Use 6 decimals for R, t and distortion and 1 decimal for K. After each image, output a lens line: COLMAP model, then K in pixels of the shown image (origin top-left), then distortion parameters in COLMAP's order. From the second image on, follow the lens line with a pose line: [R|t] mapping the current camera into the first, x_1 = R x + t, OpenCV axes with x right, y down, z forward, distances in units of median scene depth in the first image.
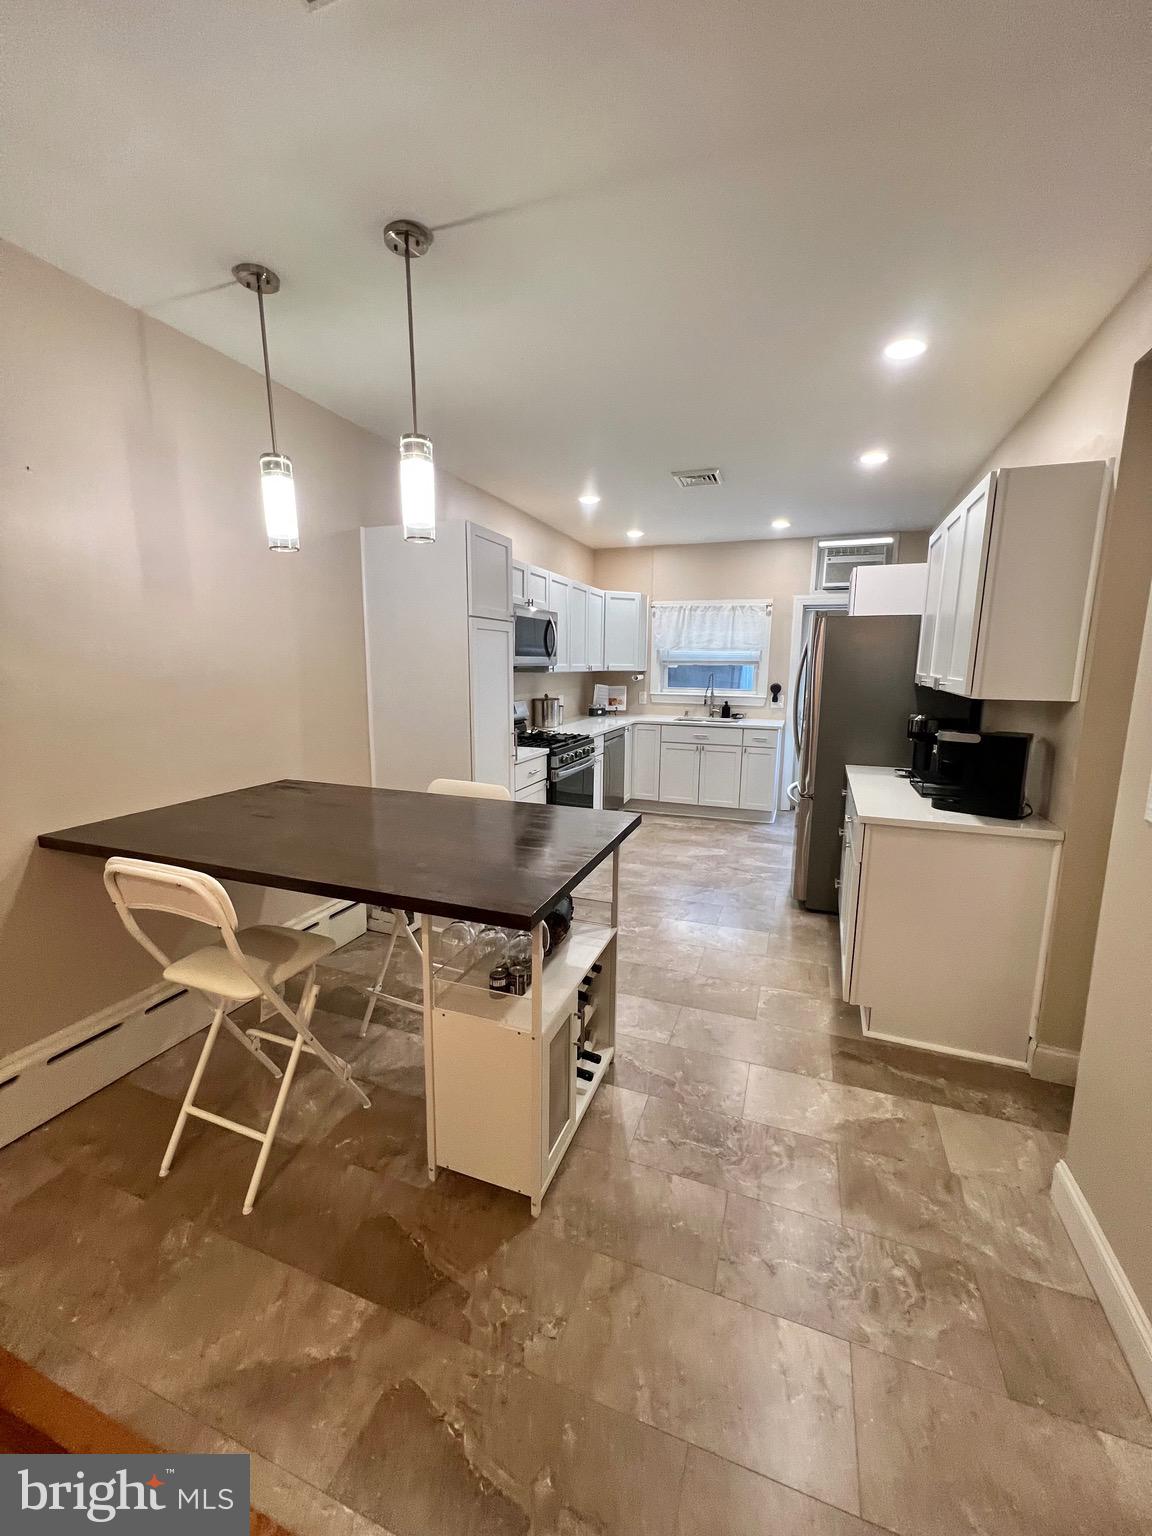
lens RADIAL K [[609.1, 0, 584.4], [0, 609.1, 765.7], [0, 0, 1]] dist [-0.001790, -0.000130]
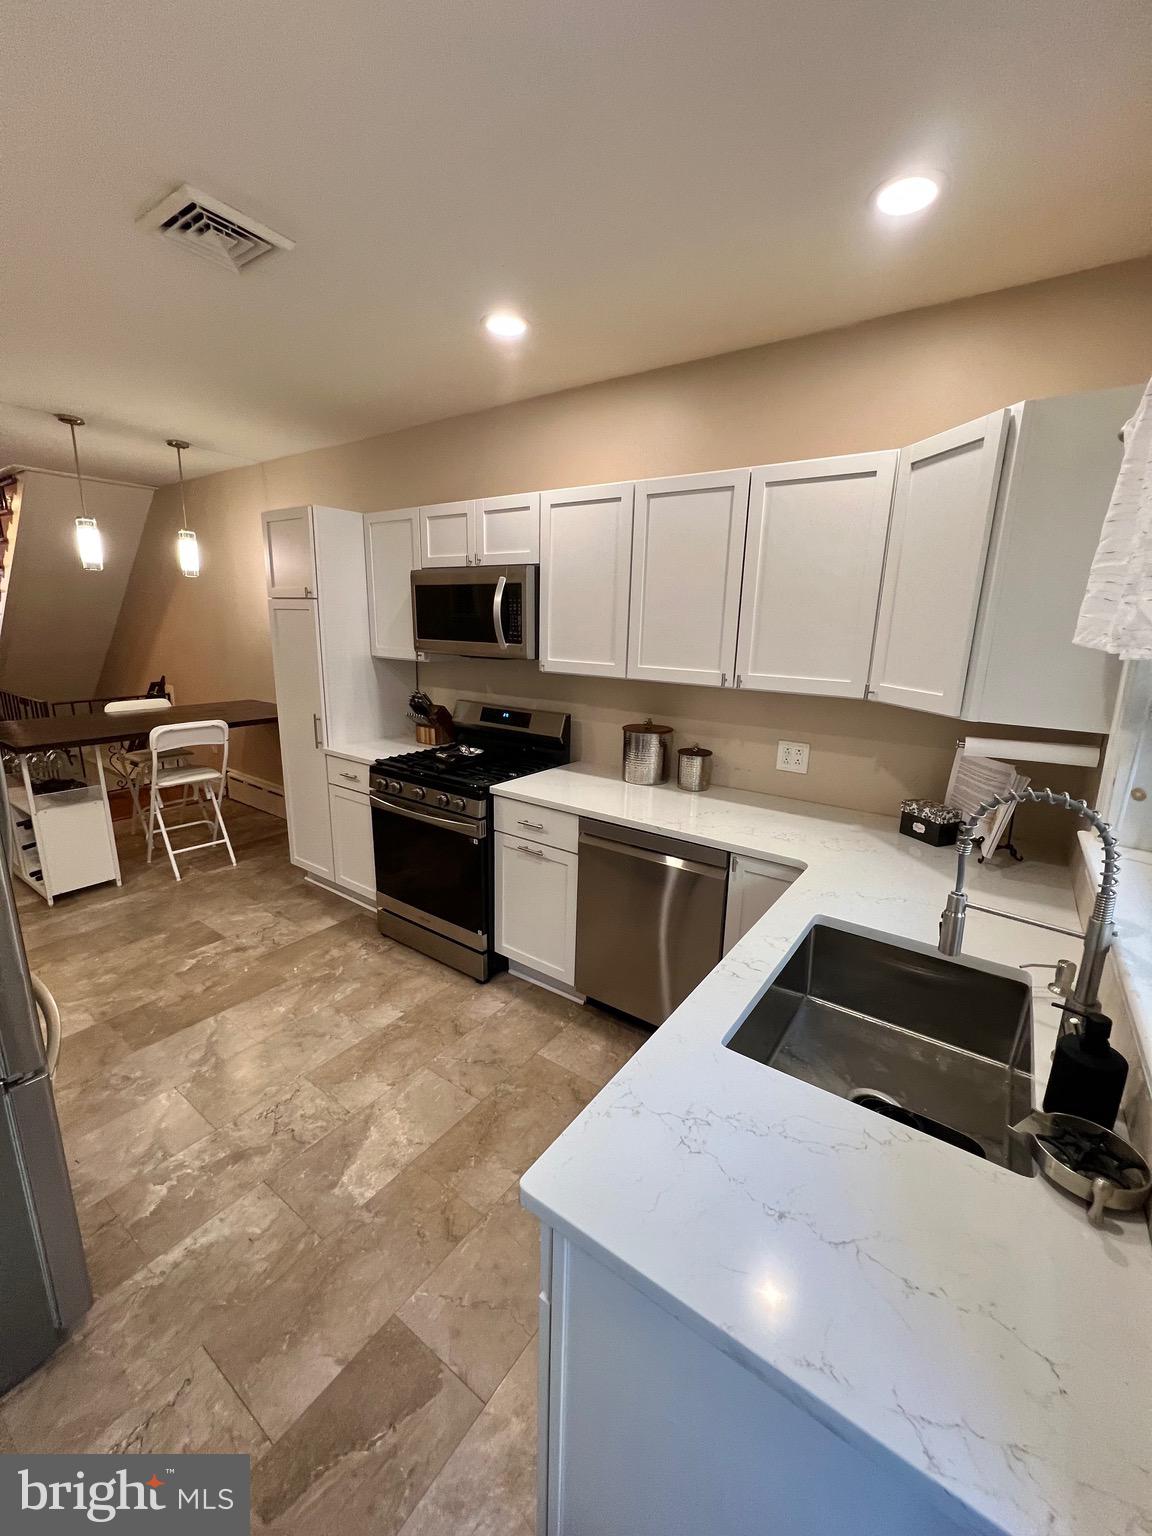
lens RADIAL K [[609.1, 0, 584.4], [0, 609.1, 765.7], [0, 0, 1]] dist [-0.001790, -0.000130]
pose [[-0.253681, 0.206602, -0.944966, 0.532794], [-0.197442, 0.945296, 0.259678, -0.243639], [0.946923, 0.252451, -0.199012, 1.248110]]
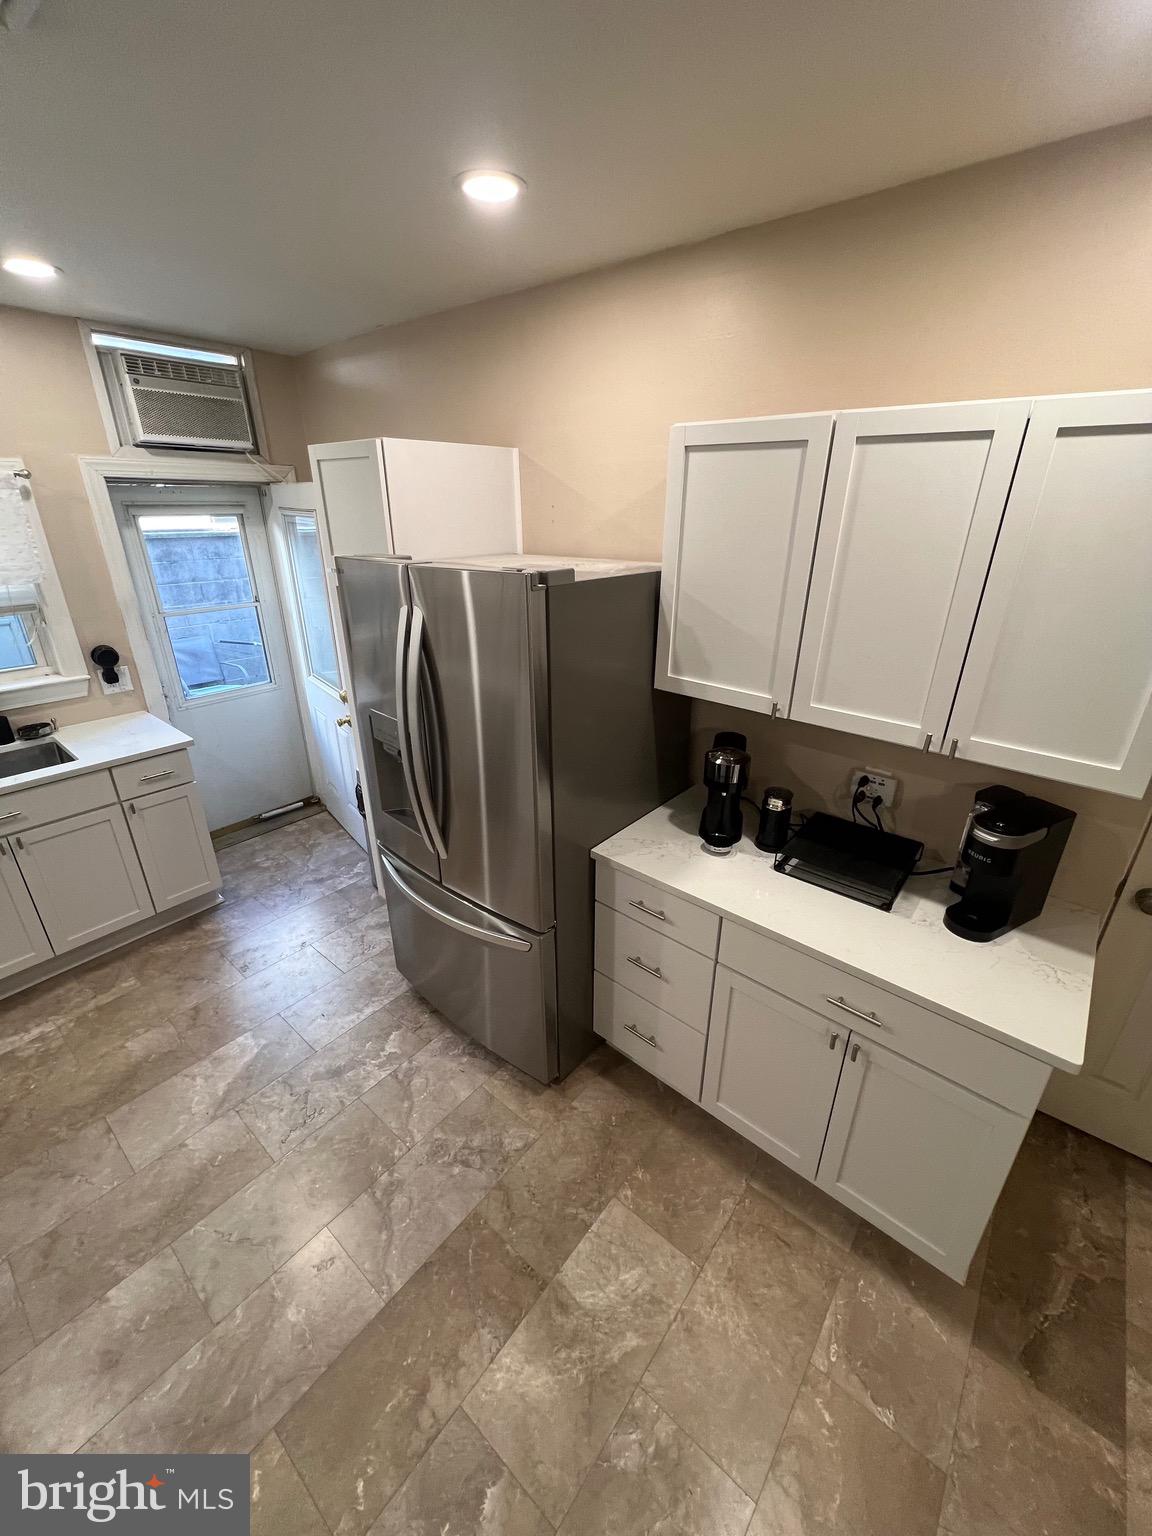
lens RADIAL K [[615.0, 0, 576.0], [0, 615.0, 768.0], [0, 0, 1]] dist [0.000812, 0.000101]
pose [[0.338810, -0.376888, 0.862069, -0.028318], [0.156450, 0.926073, 0.343383, -0.209496], [-0.927756, 0.018529, 0.372727, 0.624022]]
